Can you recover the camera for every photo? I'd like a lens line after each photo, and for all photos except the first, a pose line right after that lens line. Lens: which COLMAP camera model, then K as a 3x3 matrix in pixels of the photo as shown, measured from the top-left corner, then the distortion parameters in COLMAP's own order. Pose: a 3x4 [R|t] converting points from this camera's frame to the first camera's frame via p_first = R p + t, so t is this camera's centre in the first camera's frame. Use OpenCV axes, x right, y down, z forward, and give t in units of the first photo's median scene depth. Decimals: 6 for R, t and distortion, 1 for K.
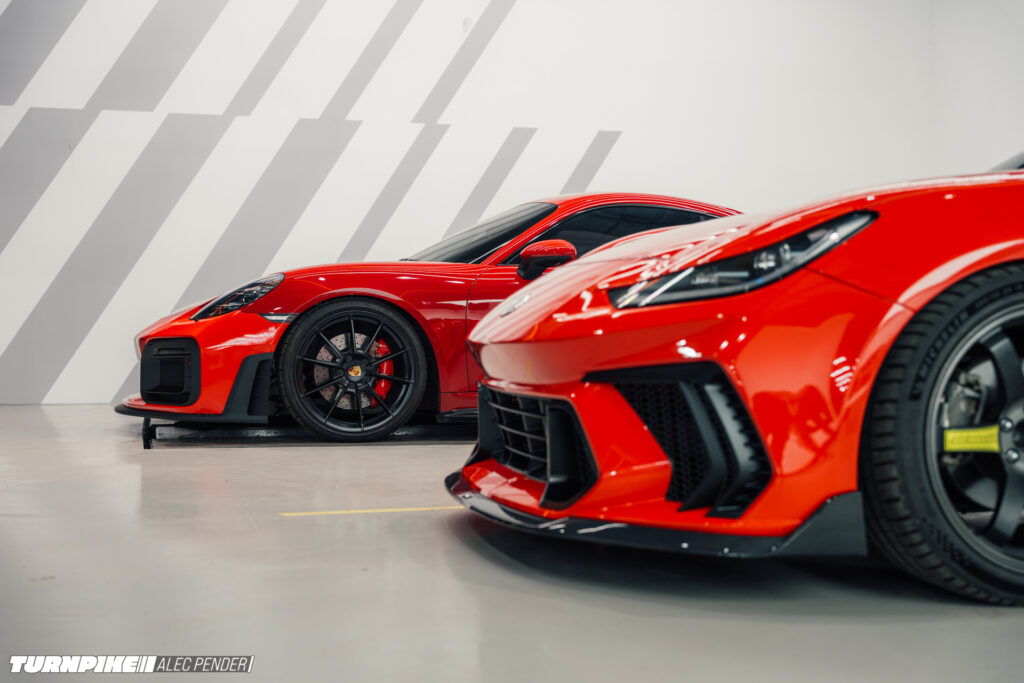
lens RADIAL K [[1317.7, 0, 512.0], [0, 1317.7, 341.5], [0, 0, 1]] dist [0.008379, 0.008941]
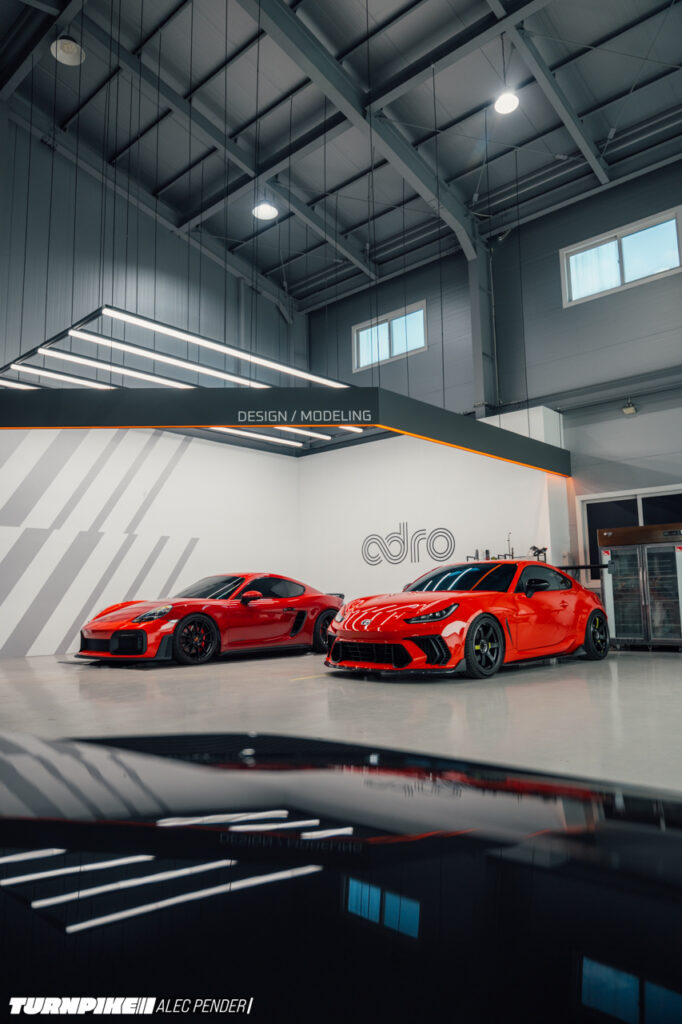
lens RADIAL K [[690.4, 0, 341.0], [0, 690.4, 512.0], [0, 0, 1]] dist [0.000709, -0.000318]
pose [[0.846994, 0.048517, 0.529384, -0.611596], [0.024317, 0.991248, -0.129753, -0.044945], [-0.531046, 0.122774, 0.838402, -0.421134]]
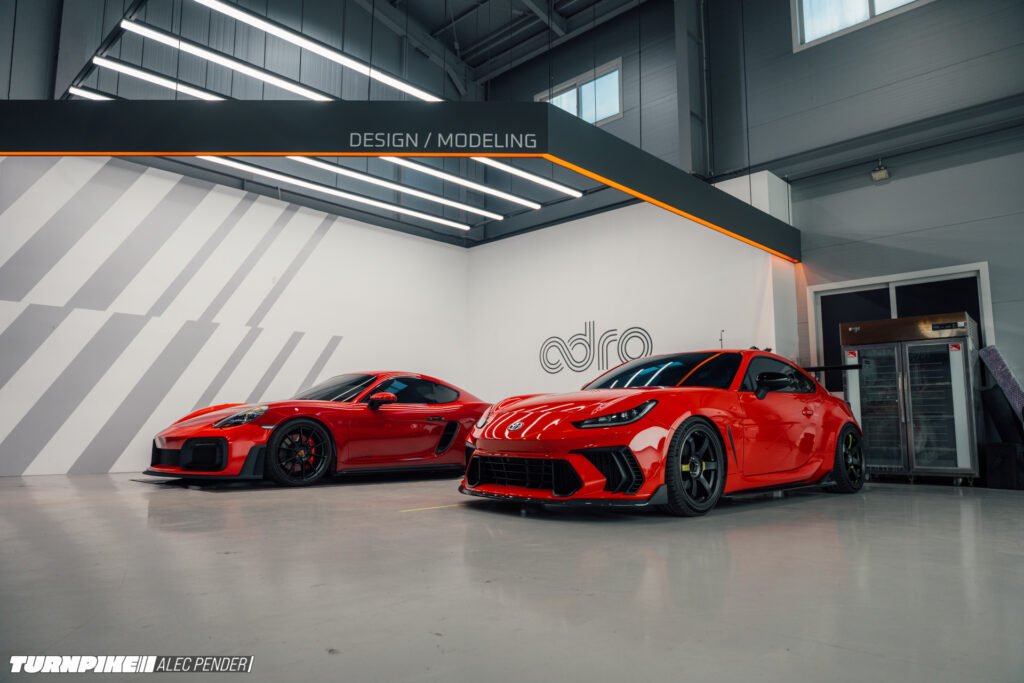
lens RADIAL K [[690.4, 0, 512.0], [0, 690.4, 341.5], [0, 0, 1]] dist [0.000709, -0.000318]
pose [[0.865341, 0.061738, 0.497367, -0.362266], [0.004421, 0.991405, -0.130753, -0.007040], [-0.501165, 0.115345, 0.857630, -0.135957]]
